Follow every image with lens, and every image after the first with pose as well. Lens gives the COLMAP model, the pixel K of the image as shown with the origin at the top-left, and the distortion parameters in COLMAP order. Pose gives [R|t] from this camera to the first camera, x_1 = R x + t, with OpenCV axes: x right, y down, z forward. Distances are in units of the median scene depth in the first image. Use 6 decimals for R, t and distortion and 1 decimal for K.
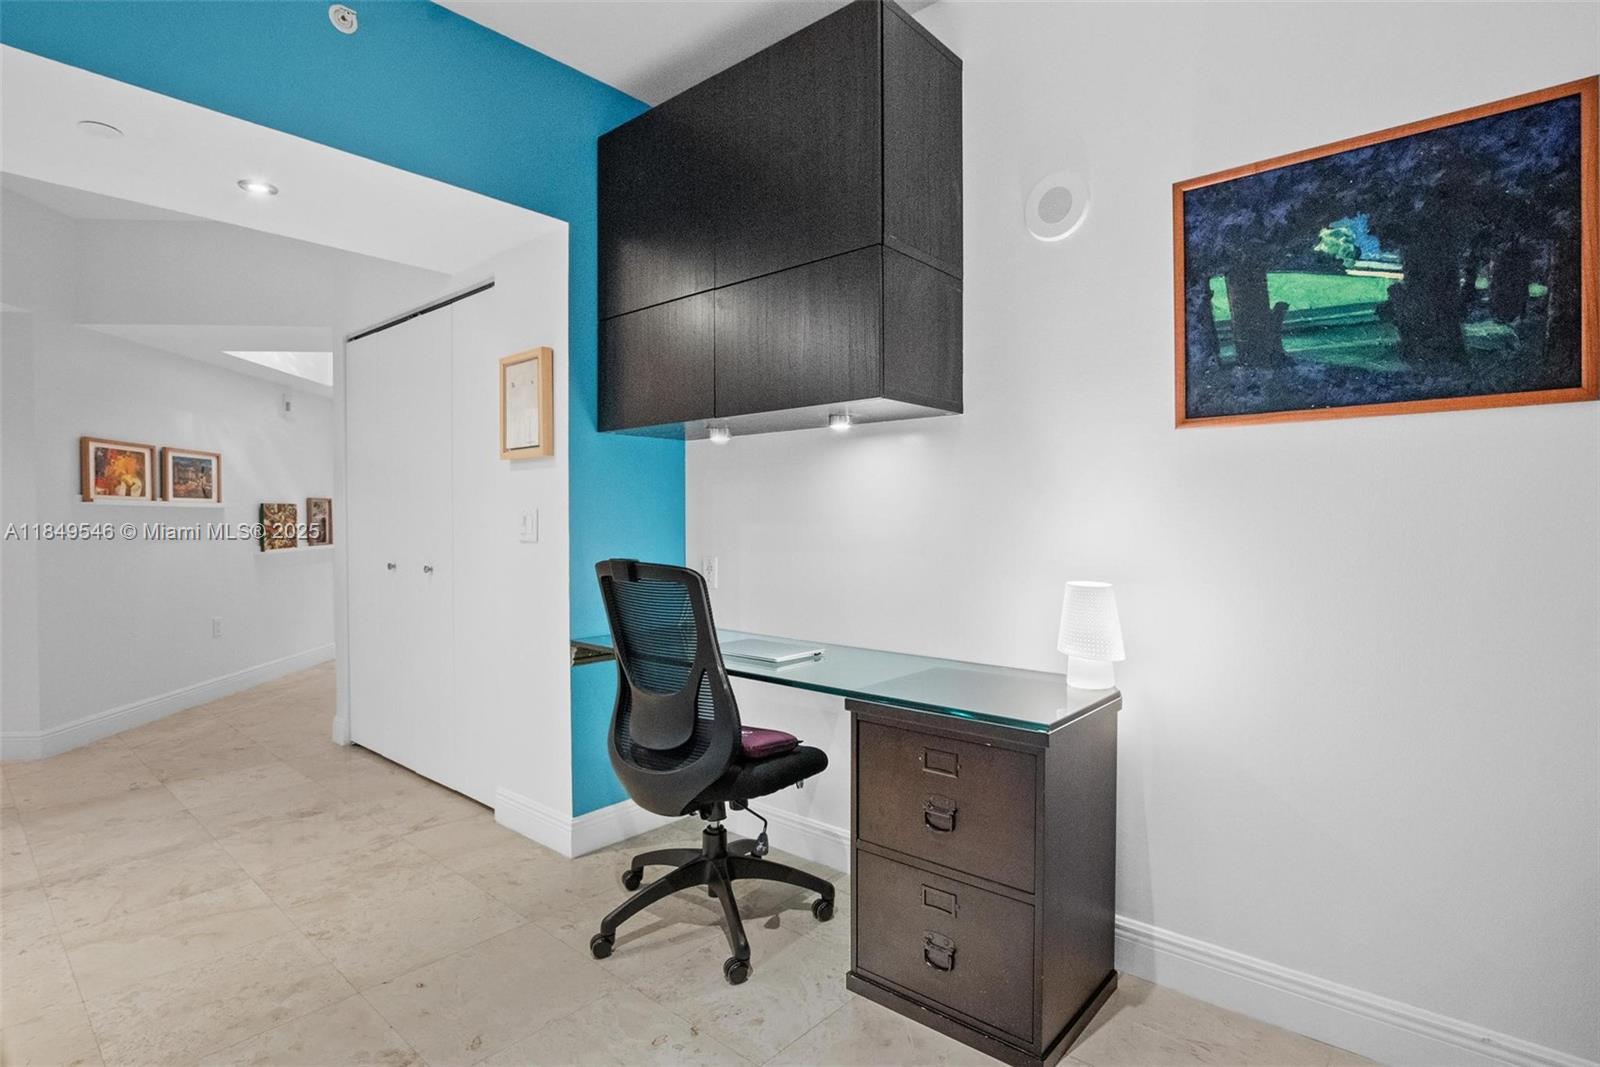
lens RADIAL K [[794.8, 0, 800.0], [0, 794.8, 533.5], [0, 0, 1]] dist [-0.024450, 0.001378]
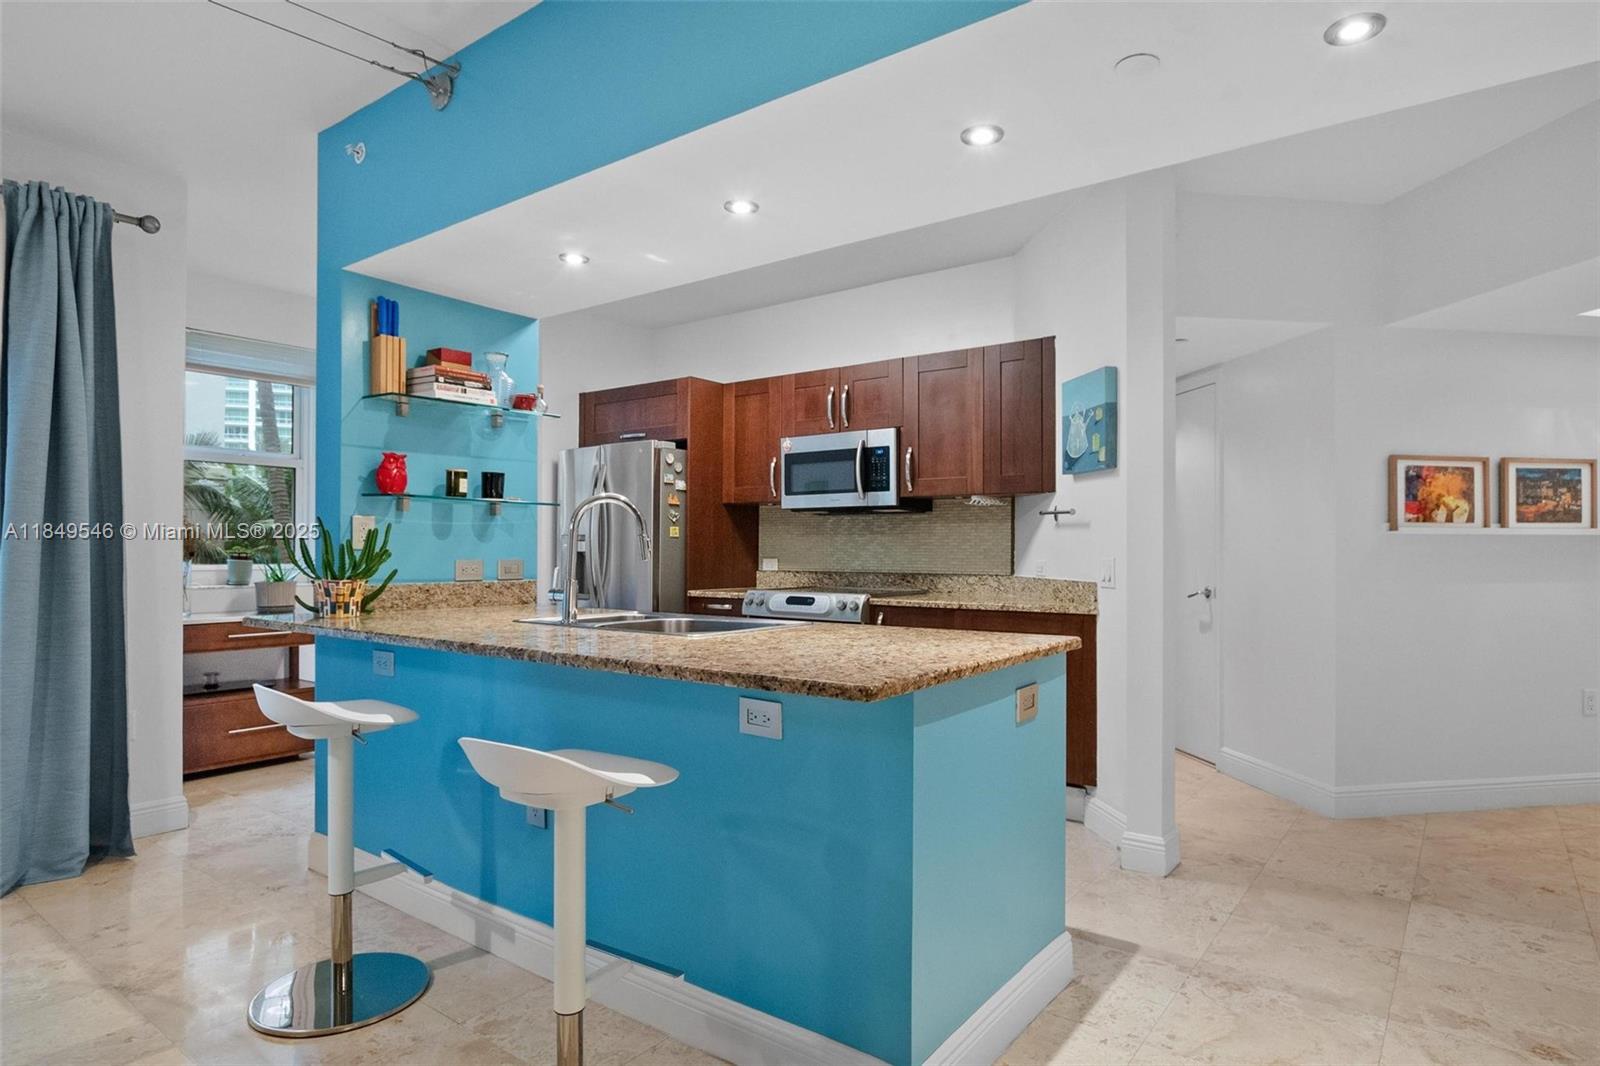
lens RADIAL K [[882.3, 0, 827.8], [0, 882.3, 546.0], [0, 0, 1]] dist [-0.012248, -0.000419]
pose [[0.086779, -0.003981, -0.996220, -0.020529], [-0.017781, 0.999827, -0.005545, -0.011198], [0.996069, 0.018195, 0.086693, 0.432569]]
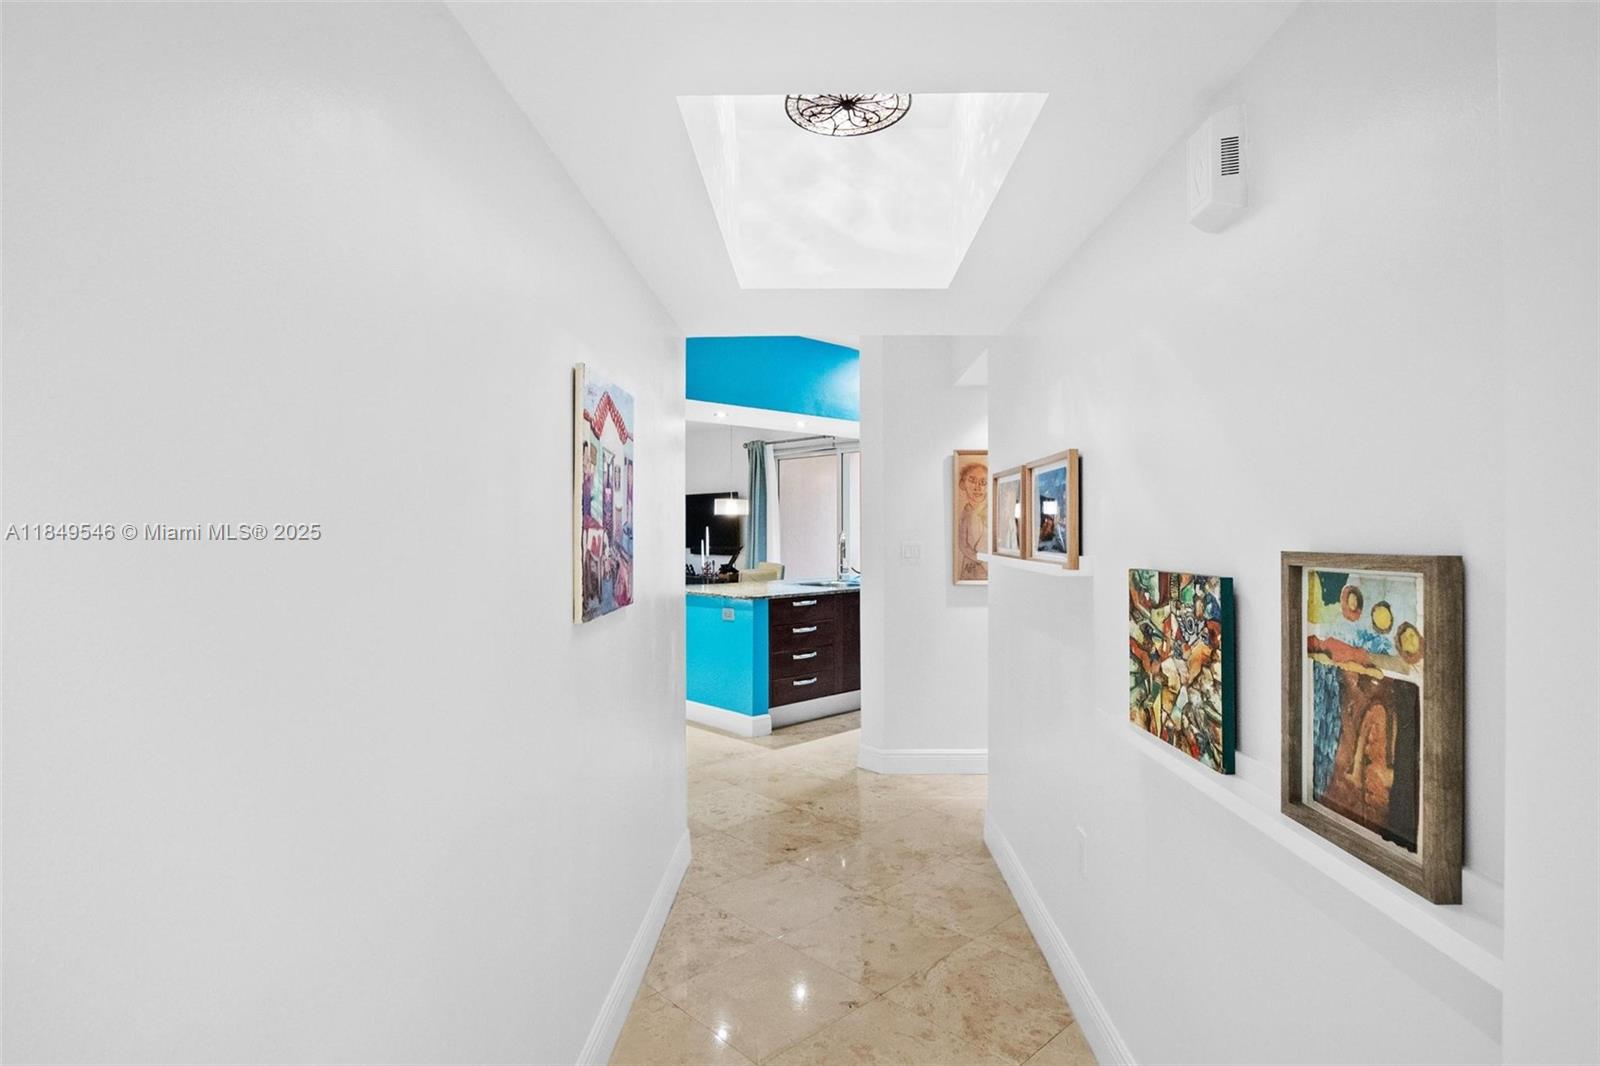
lens RADIAL K [[836.0, 0, 800.0], [0, 836.0, 533.0], [0, 0, 1]] dist [-0.000768, -0.000101]
pose [[-0.995104, 0.001050, 0.098832, -1.158548], [0.003168, 0.999769, 0.021277, -0.119399], [-0.098786, 0.021486, -0.994877, 2.676495]]
